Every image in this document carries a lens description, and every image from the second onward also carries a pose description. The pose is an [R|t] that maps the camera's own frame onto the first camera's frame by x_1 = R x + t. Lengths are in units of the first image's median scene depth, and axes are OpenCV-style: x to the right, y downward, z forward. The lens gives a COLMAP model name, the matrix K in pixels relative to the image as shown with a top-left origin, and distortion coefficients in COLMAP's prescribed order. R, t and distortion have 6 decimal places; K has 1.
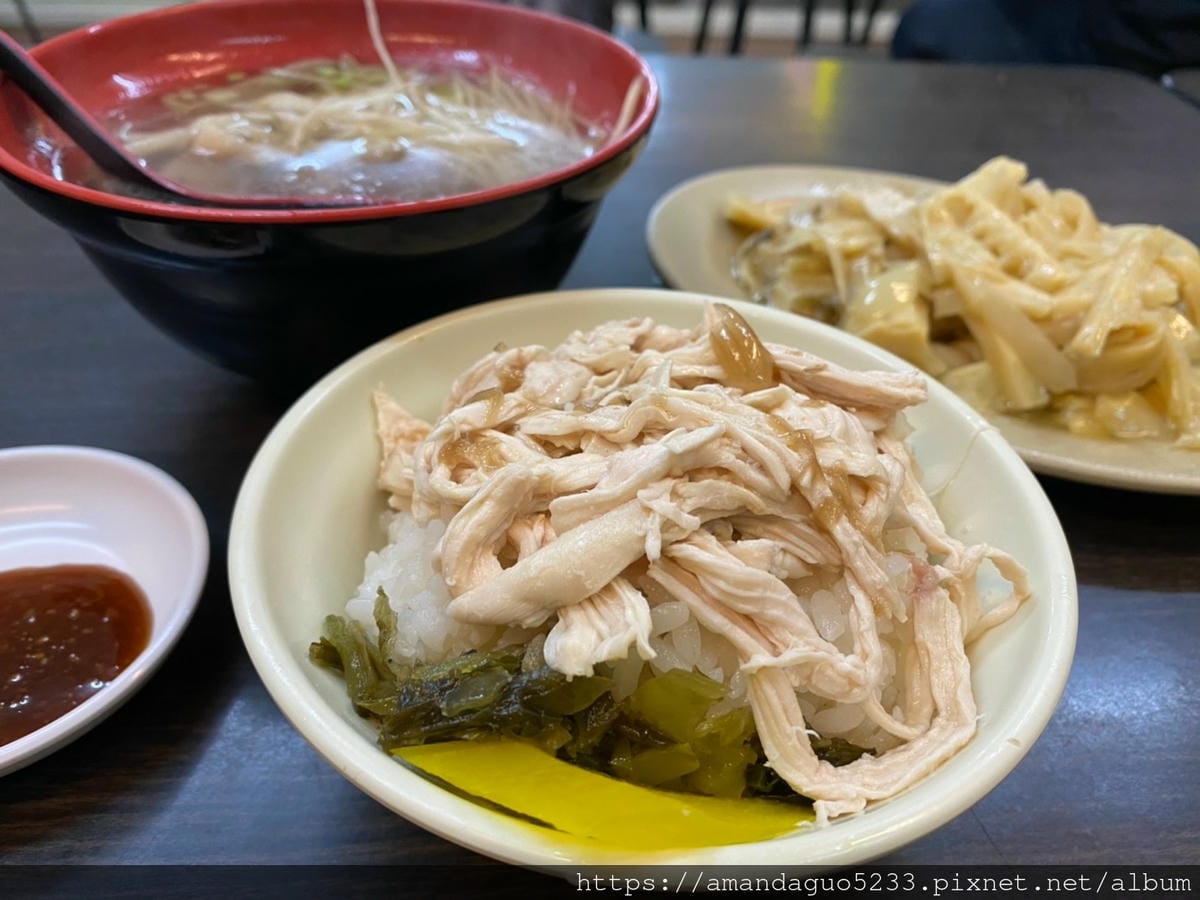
lens RADIAL K [[975.9, 0, 597.5], [0, 975.9, 409.7], [0, 0, 1]] dist [-0.028853, -0.002362]
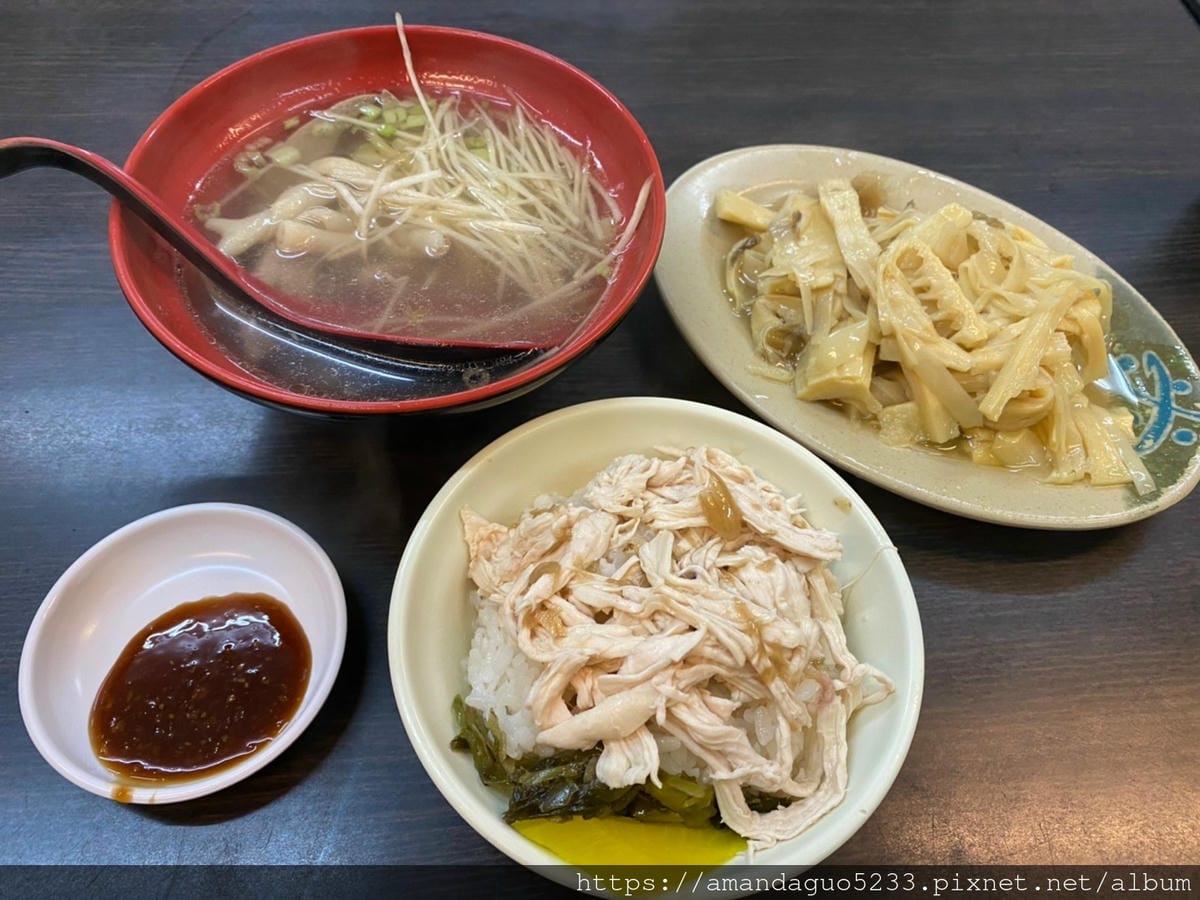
lens RADIAL K [[930.6, 0, 600.0], [0, 930.6, 450.0], [0, 0, 1]] dist [0.015135, -0.000375]
pose [[0.999851, 0.000143, 0.017271, -0.058408], [-0.005961, 0.941377, 0.337305, -0.642187], [-0.016210, -0.337358, 0.941237, -0.279099]]
